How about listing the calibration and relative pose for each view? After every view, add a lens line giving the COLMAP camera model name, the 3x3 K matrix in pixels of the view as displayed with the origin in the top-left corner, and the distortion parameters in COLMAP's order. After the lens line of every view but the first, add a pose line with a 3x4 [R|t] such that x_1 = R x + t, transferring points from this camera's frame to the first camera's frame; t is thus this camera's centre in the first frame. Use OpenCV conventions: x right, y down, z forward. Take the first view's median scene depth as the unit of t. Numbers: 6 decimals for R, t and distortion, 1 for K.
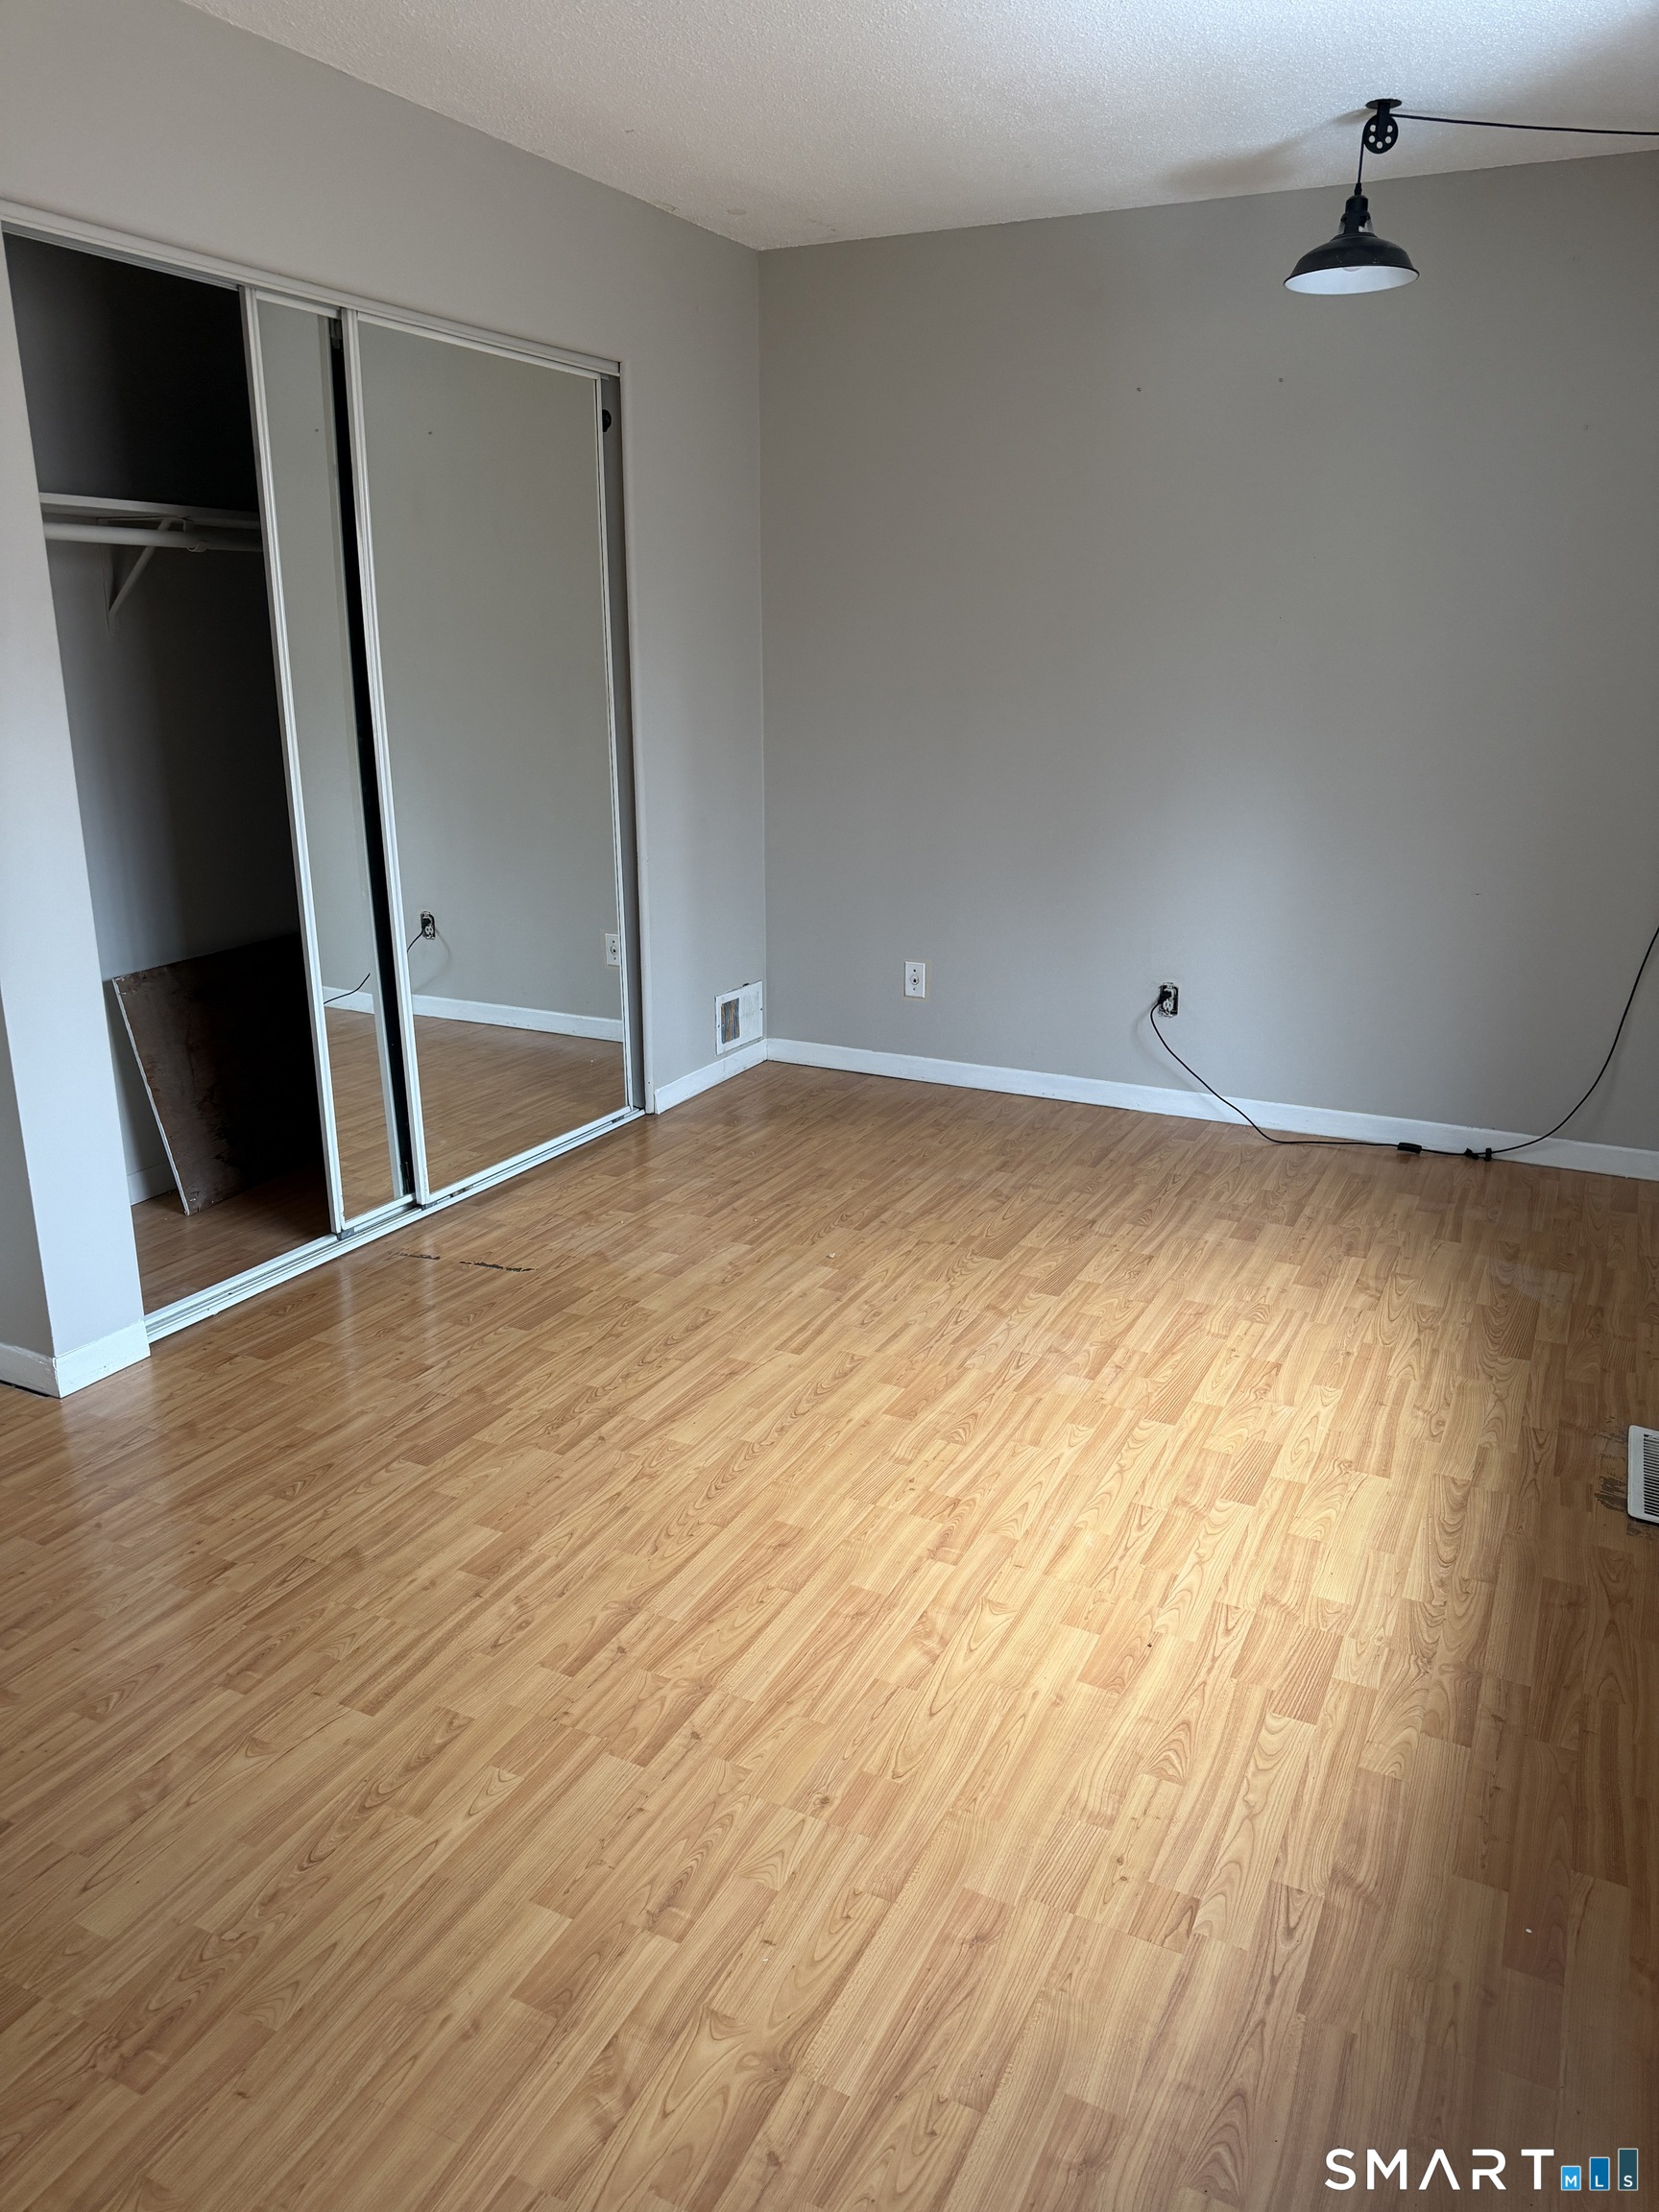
lens RADIAL K [[1576.7, 0, 821.5], [0, 1576.7, 1102.4], [0, 0, 1]] dist [0.038175, -0.037462]
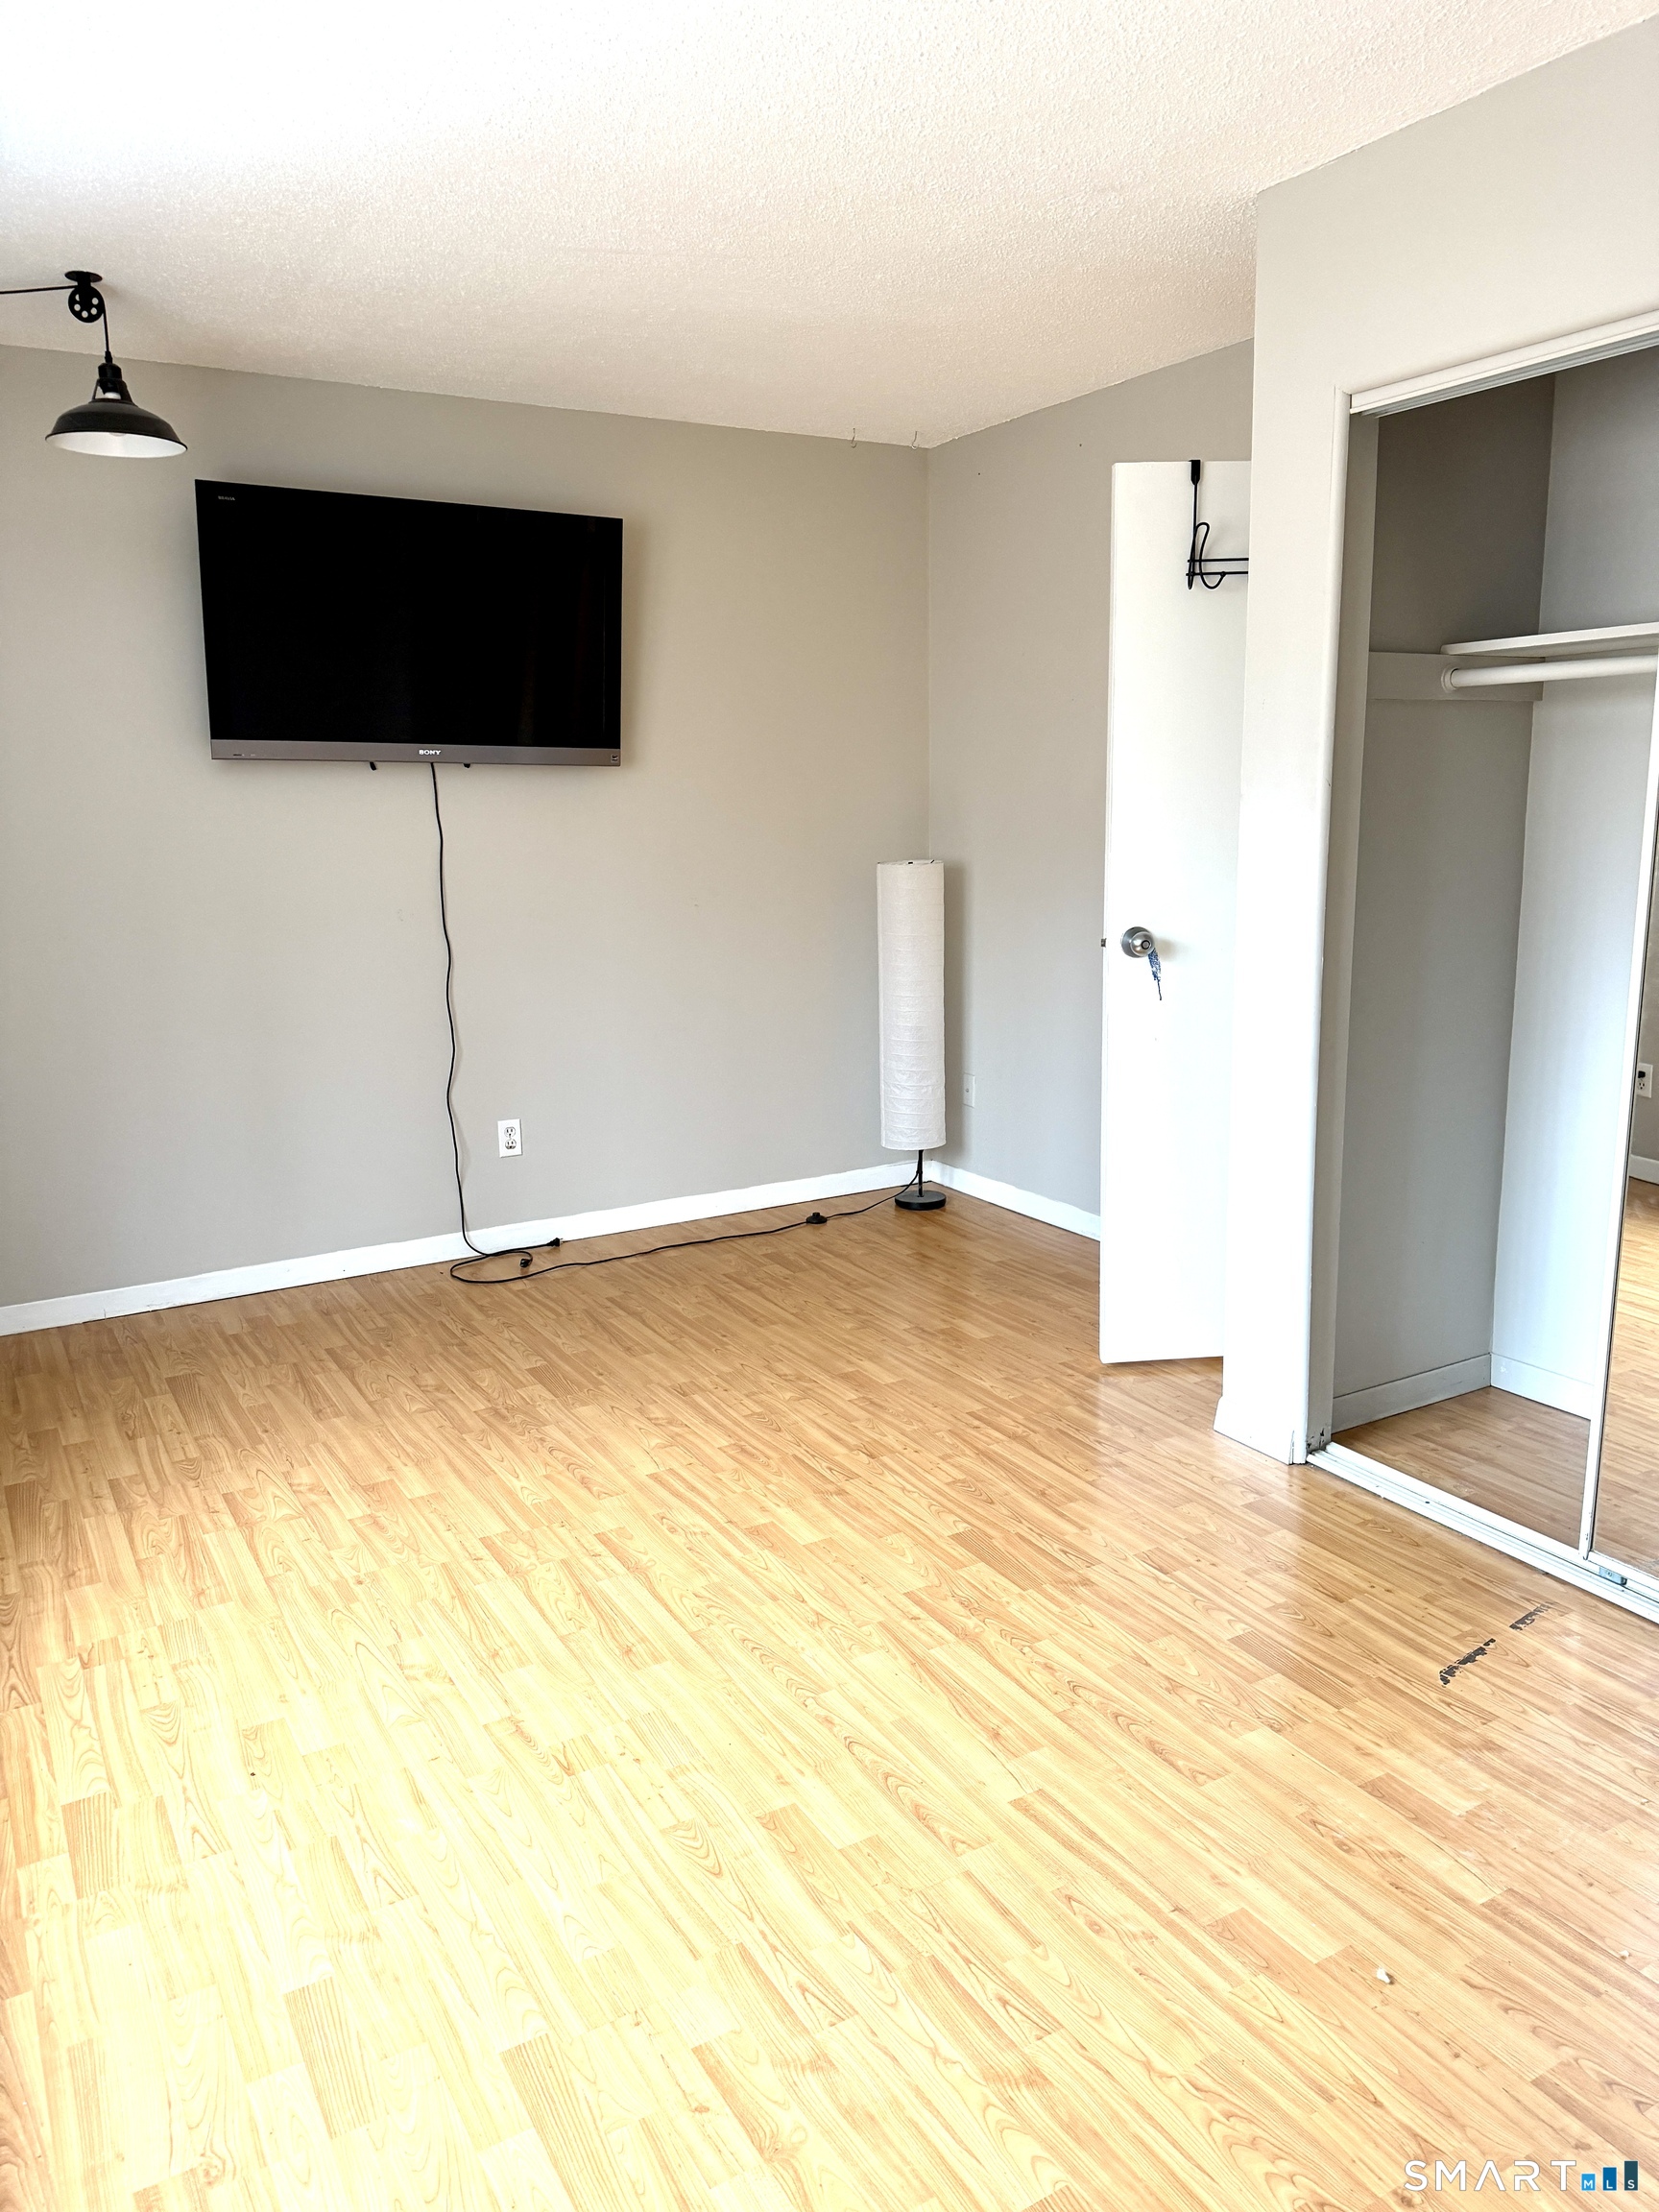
lens RADIAL K [[1576.7, 0, 819.7], [0, 1576.7, 1094.3], [0, 0, 1]] dist [0.038175, -0.037462]
pose [[-0.547867, 0.166758, -0.819776, 0.706461], [-0.221939, 0.915844, 0.334625, -0.432621], [0.806588, 0.365270, -0.464750, 1.482422]]
